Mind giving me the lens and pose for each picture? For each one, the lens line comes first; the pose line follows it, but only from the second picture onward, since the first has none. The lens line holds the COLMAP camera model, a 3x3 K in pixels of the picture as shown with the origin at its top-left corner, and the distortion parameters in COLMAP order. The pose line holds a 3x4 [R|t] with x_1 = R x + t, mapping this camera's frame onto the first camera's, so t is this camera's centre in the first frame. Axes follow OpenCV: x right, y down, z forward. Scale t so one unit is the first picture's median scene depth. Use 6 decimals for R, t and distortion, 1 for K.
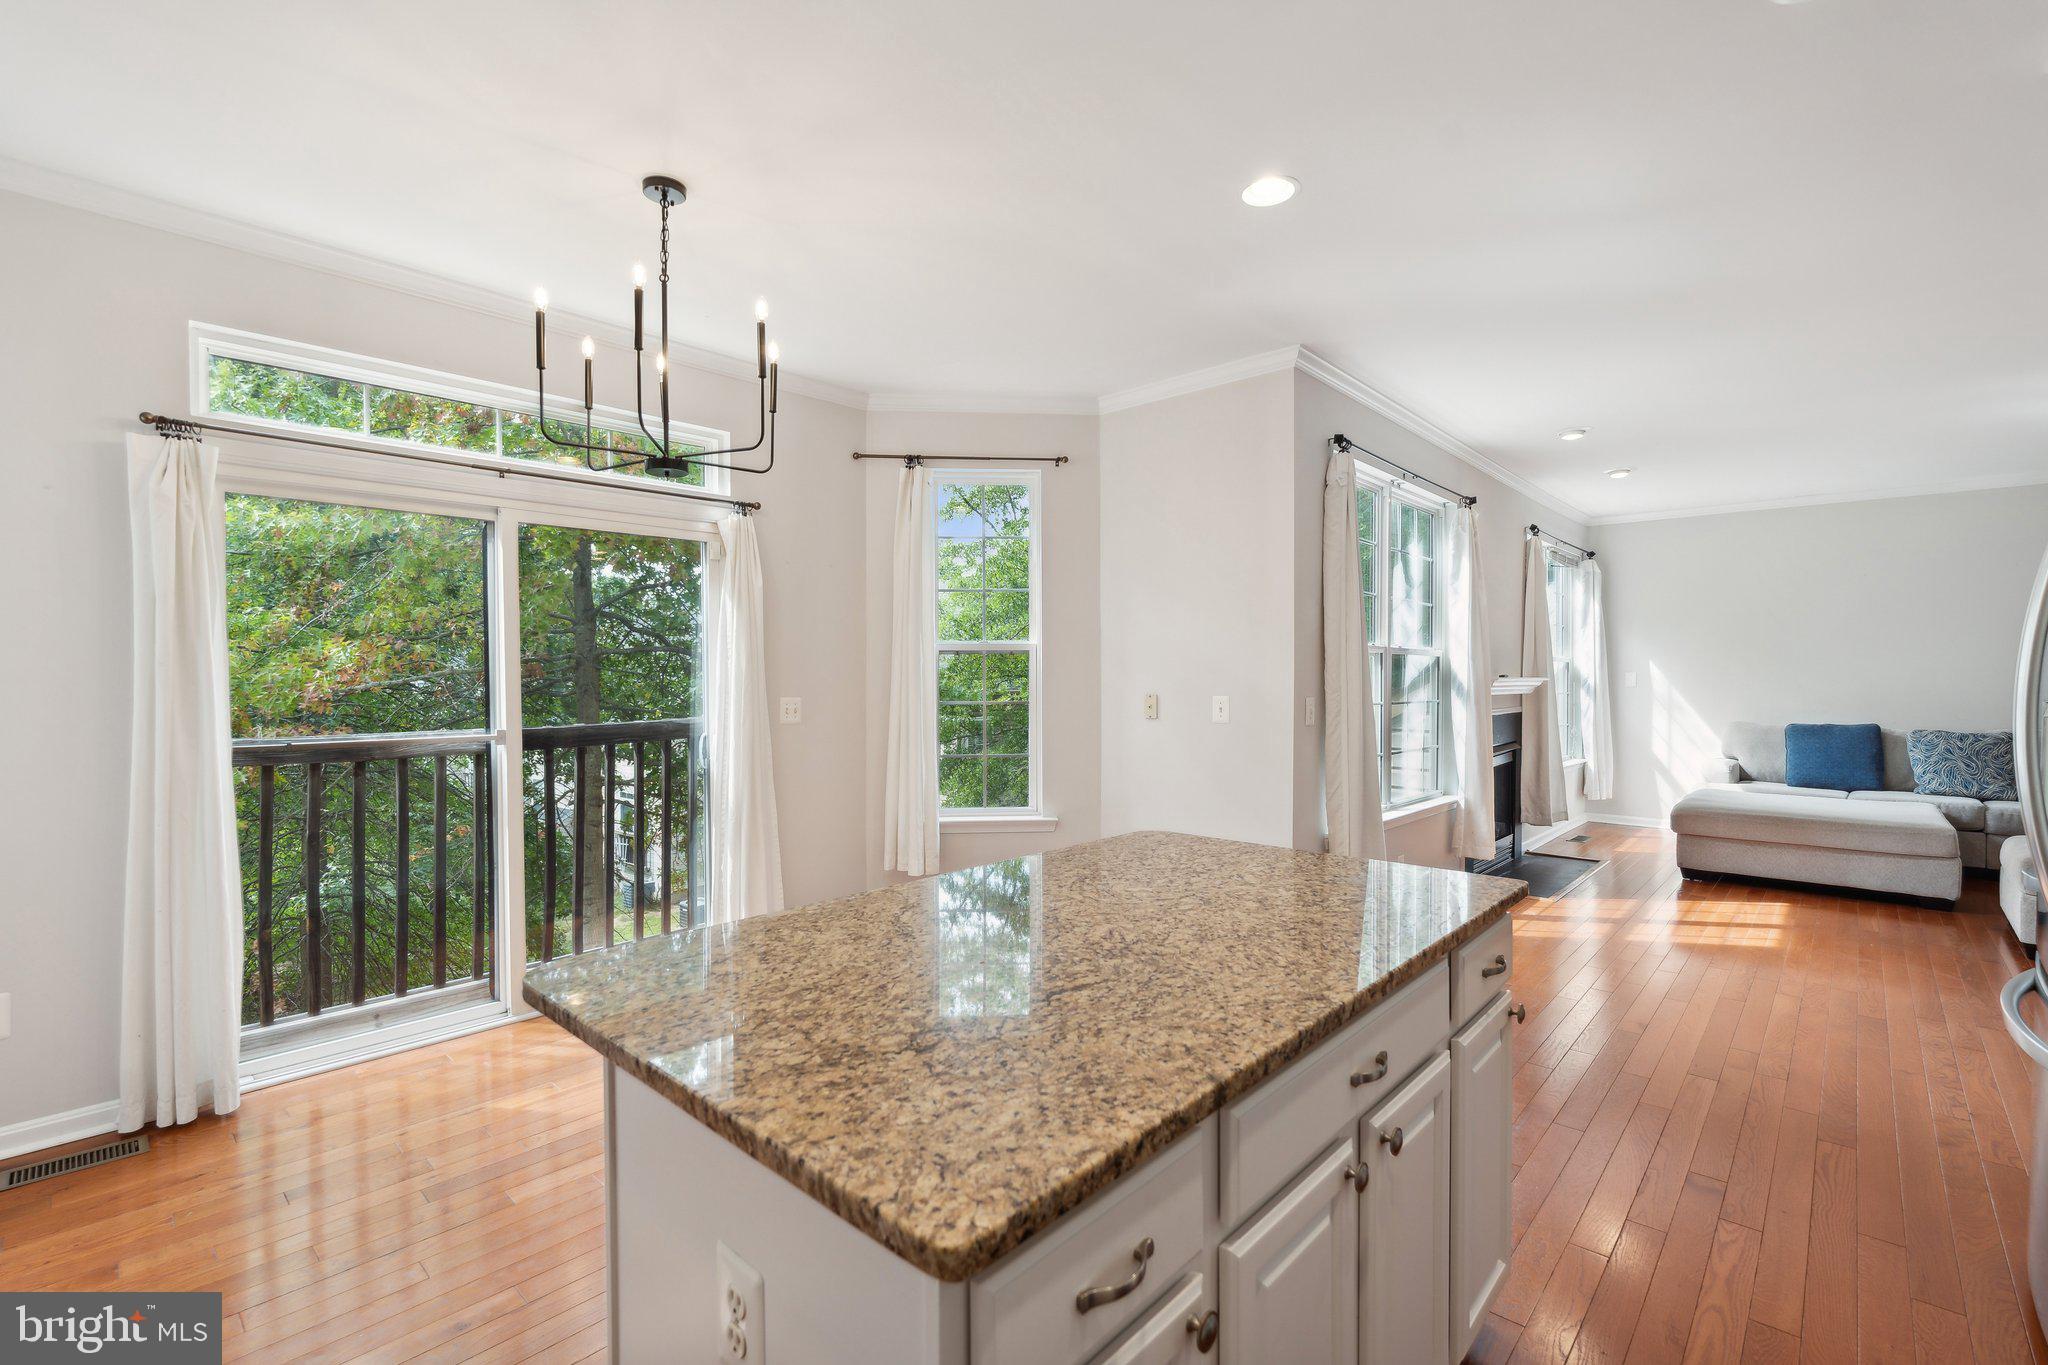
lens RADIAL K [[915.0, 0, 1028.8], [0, 915.0, 679.1], [0, 0, 1]] dist [-0.001890, 0.000120]
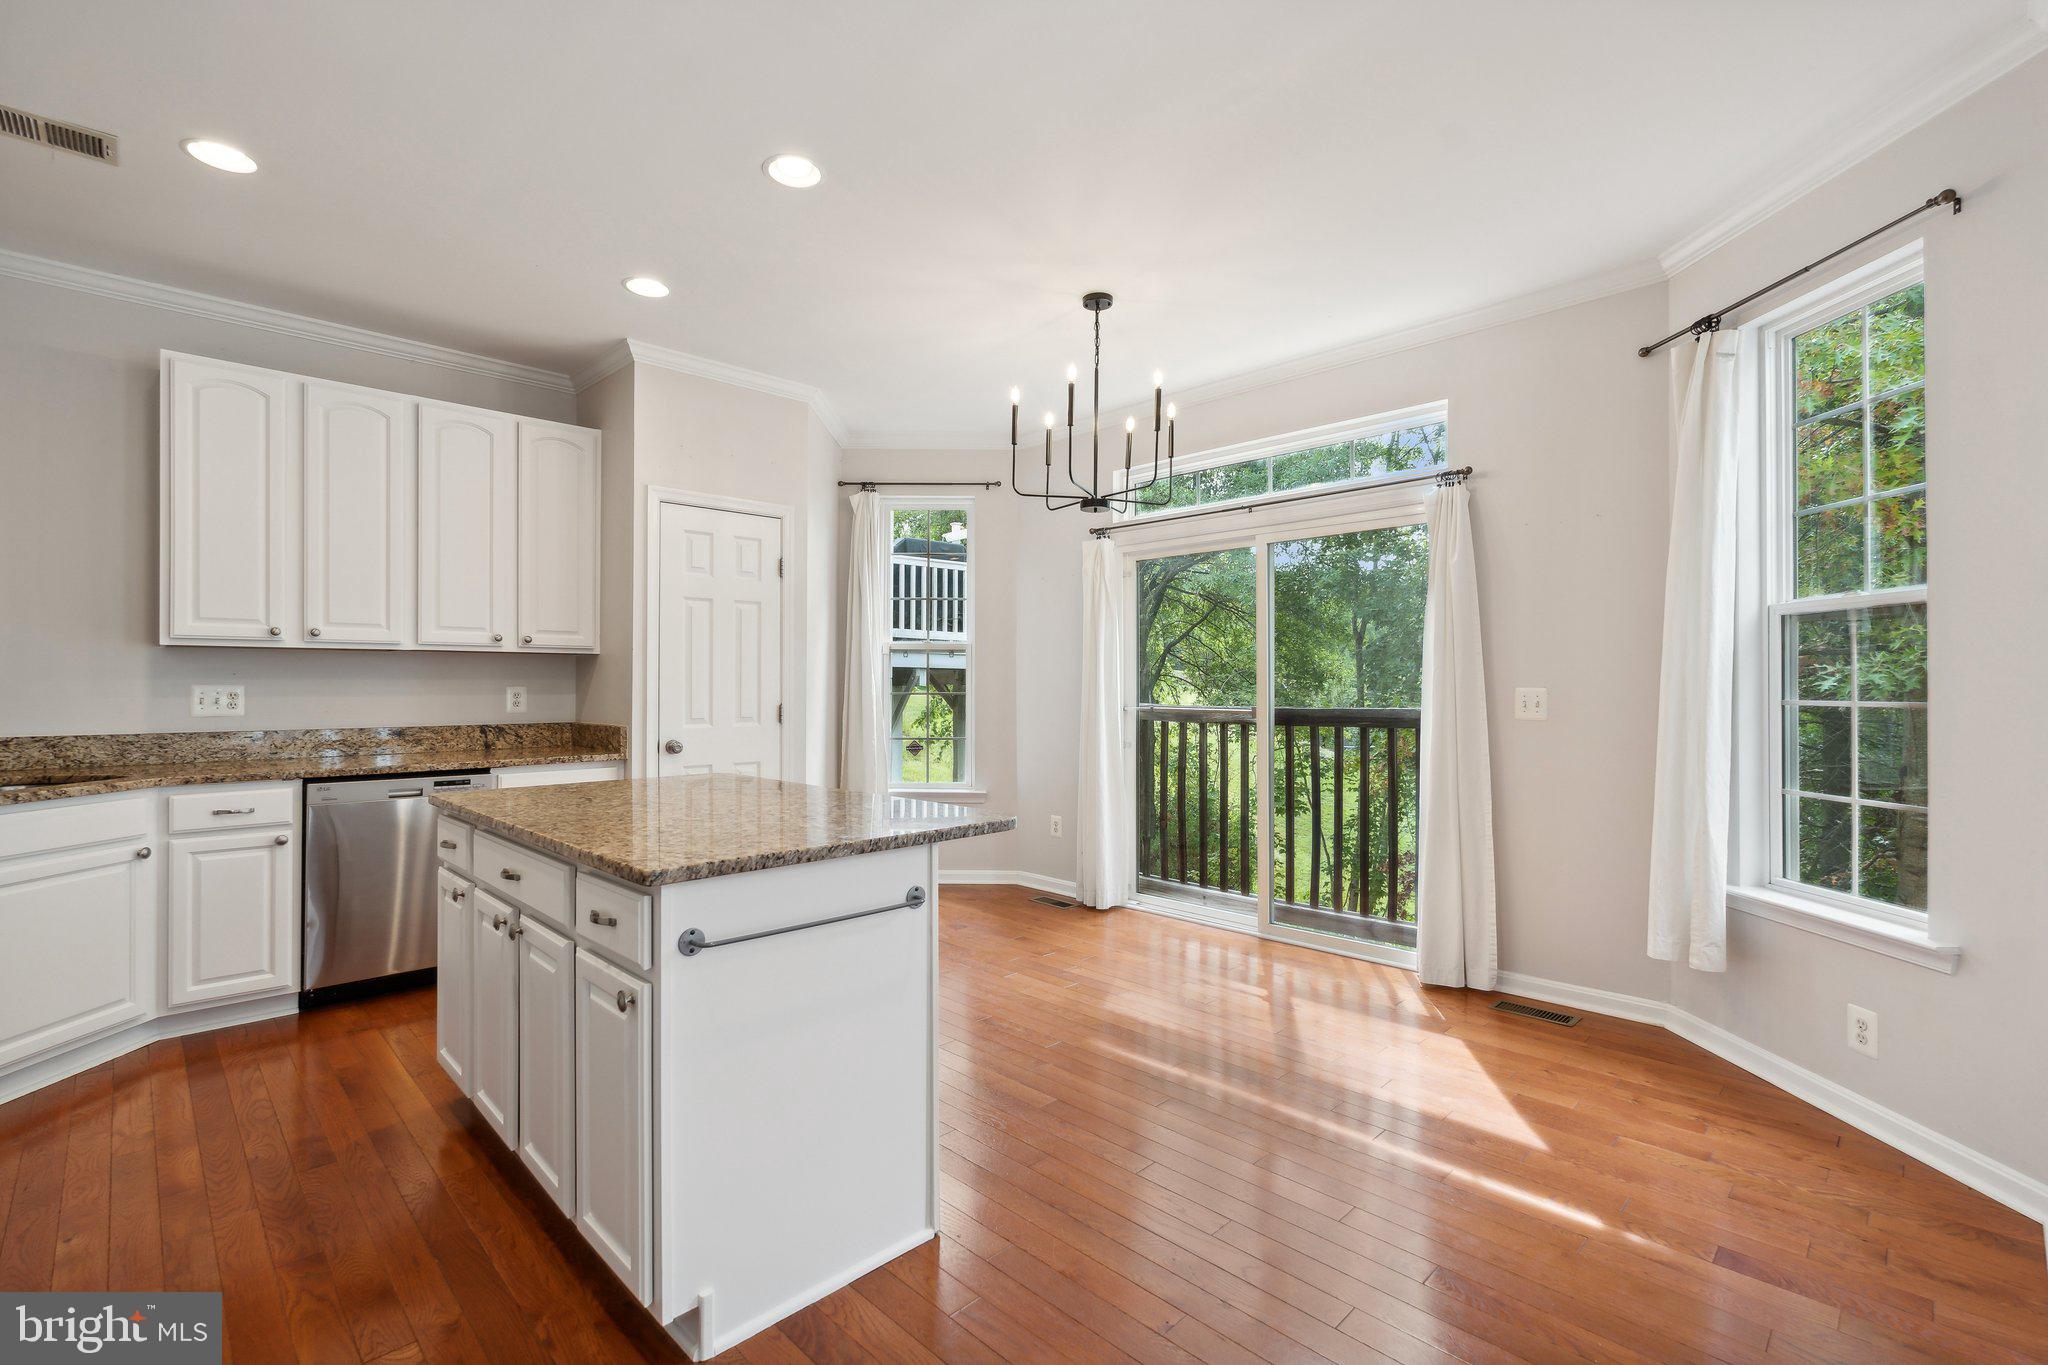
lens RADIAL K [[915.0, 0, 1028.8], [0, 915.0, 679.1], [0, 0, 1]] dist [-0.001890, 0.000120]
pose [[-0.055719, -0.004819, -0.998435, 0.400468], [-0.007624, 0.999961, -0.004401, 0.013252], [0.998417, 0.007366, -0.055754, 0.408421]]
